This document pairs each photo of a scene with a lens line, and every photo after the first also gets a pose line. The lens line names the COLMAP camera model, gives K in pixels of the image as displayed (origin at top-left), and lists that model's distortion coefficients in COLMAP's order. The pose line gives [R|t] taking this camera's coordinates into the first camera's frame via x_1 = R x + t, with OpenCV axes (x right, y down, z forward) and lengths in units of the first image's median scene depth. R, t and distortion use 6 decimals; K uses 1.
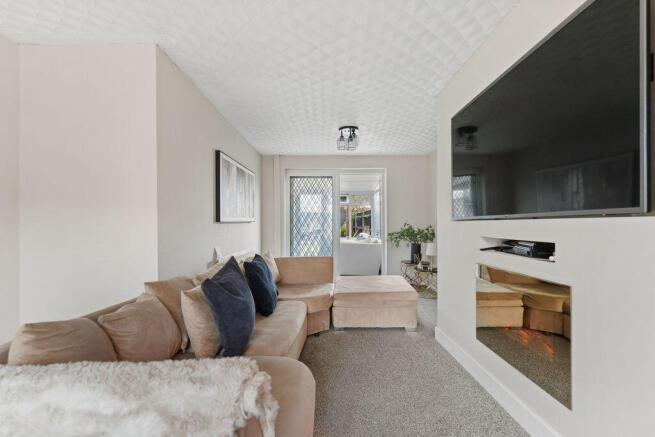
lens RADIAL K [[292.4, 0, 327.3], [0, 292.4, 223.3], [0, 0, 1]] dist [-0.004348, 0.000387]
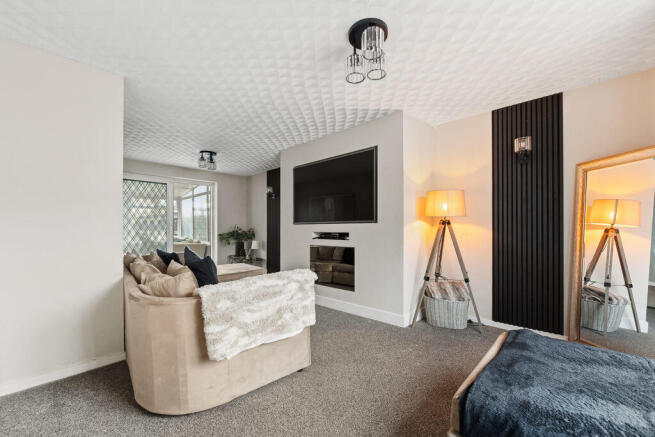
lens RADIAL K [[269.5, 0, 326.4], [0, 269.5, 228.4], [0, 0, 1]] dist [-0.000798, -0.000480]
pose [[0.705192, 0.006664, 0.708985, -0.403106], [-0.005274, 0.999977, -0.004154, 0.014653], [-0.708997, -0.000810, 0.705212, -0.215136]]
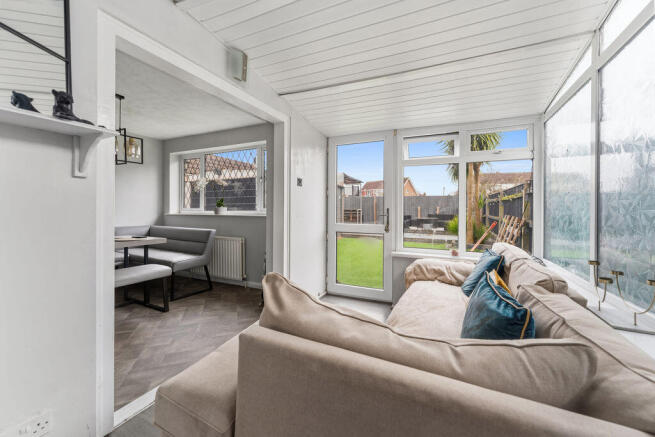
lens RADIAL K [[269.5, 0, 323.8], [0, 269.5, 208.0], [0, 0, 1]] dist [-0.000798, -0.000480]
pose [[0.898815, 0.011143, -0.438186, 0.167378], [-0.011397, 0.999933, 0.002050, -0.010259], [0.438180, 0.003152, 0.898882, 1.488433]]
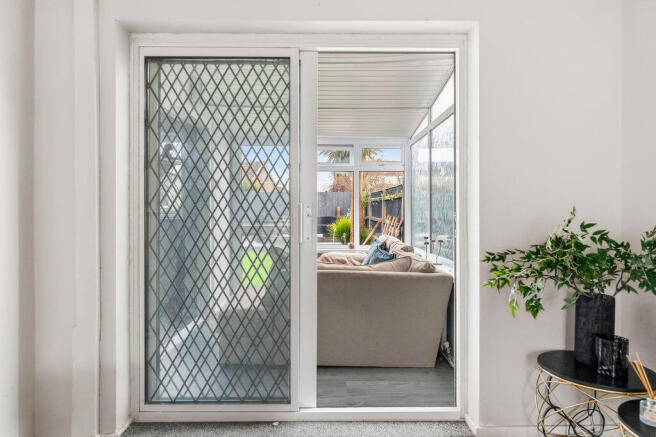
lens RADIAL K [[441.3, 0, 324.1], [0, 441.3, 214.9], [0, 0, 1]] dist [0.011851, 0.001813]
pose [[0.999983, 0.003126, -0.004963, 0.076496], [-0.003061, 0.999910, 0.013082, -0.011704], [0.005004, -0.013067, 0.999902, 0.798994]]
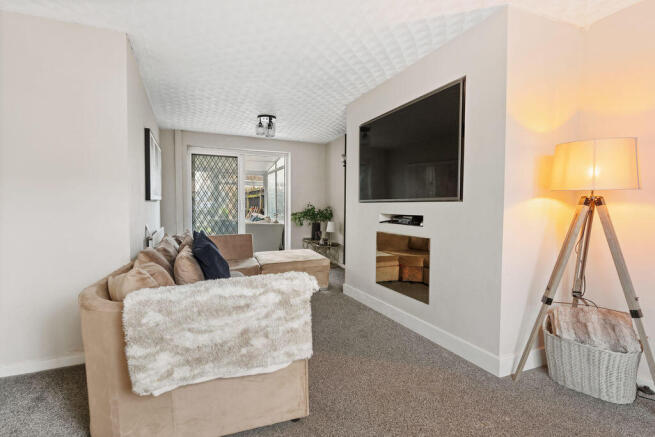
lens RADIAL K [[321.4, 0, 329.0], [0, 321.4, 218.2], [0, 0, 1]] dist [0.002272, -0.000225]
pose [[0.918436, -0.004513, 0.395544, -0.190336], [-0.012017, 0.999155, 0.039303, 0.004380], [-0.395387, -0.040850, 0.917606, -0.208516]]
